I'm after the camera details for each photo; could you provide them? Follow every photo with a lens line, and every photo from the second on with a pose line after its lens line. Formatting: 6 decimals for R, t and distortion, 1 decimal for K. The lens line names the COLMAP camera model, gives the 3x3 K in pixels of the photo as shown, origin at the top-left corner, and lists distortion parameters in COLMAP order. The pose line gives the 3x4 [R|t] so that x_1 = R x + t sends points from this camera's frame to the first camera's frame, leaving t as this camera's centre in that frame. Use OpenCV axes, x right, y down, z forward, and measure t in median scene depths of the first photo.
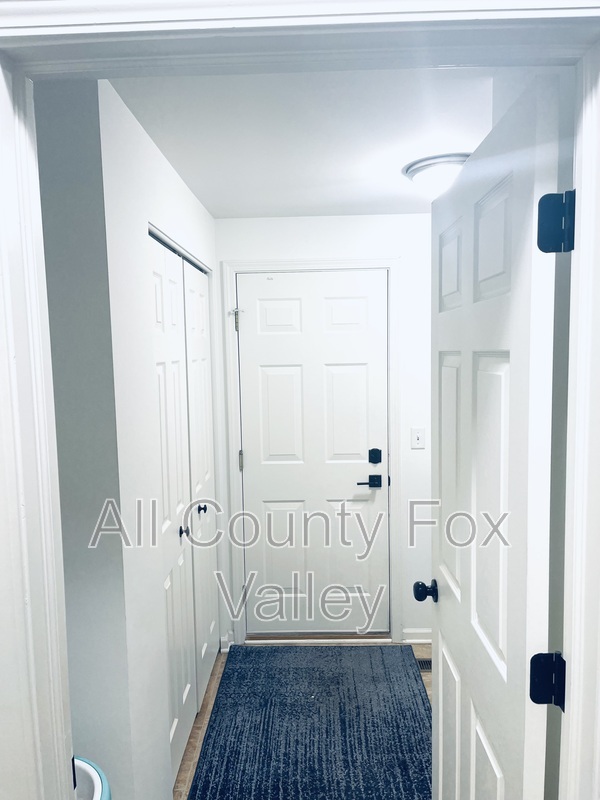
lens RADIAL K [[610.0, 0, 299.5], [0, 610.0, 401.0], [0, 0, 1]] dist [0.063328, -0.078899]
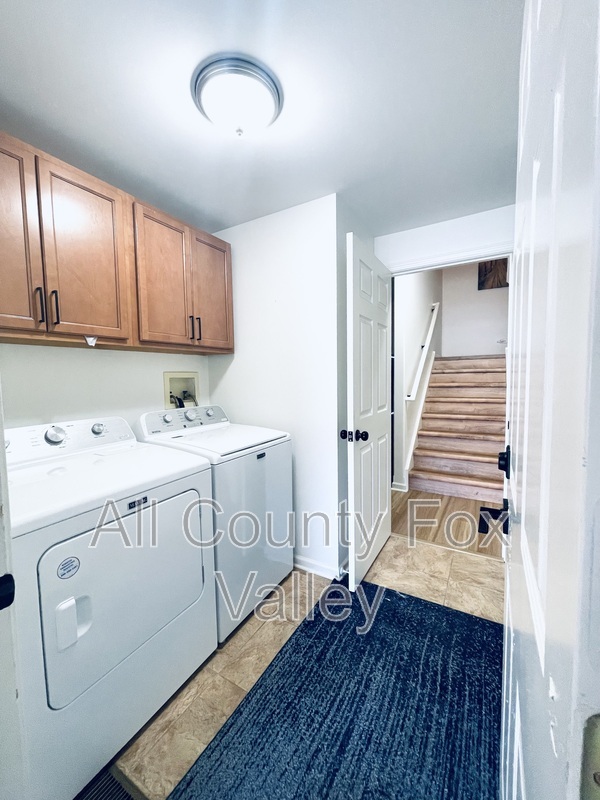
lens RADIAL K [[325.7, 0, 298.9], [0, 325.7, 399.0], [0, 0, 1]] dist [0.002259, 0.000471]
pose [[-0.873726, -0.000401, 0.486419, -0.090100], [0.076828, 0.987333, 0.138817, 0.028584], [-0.480313, 0.158658, -0.862628, 1.451710]]
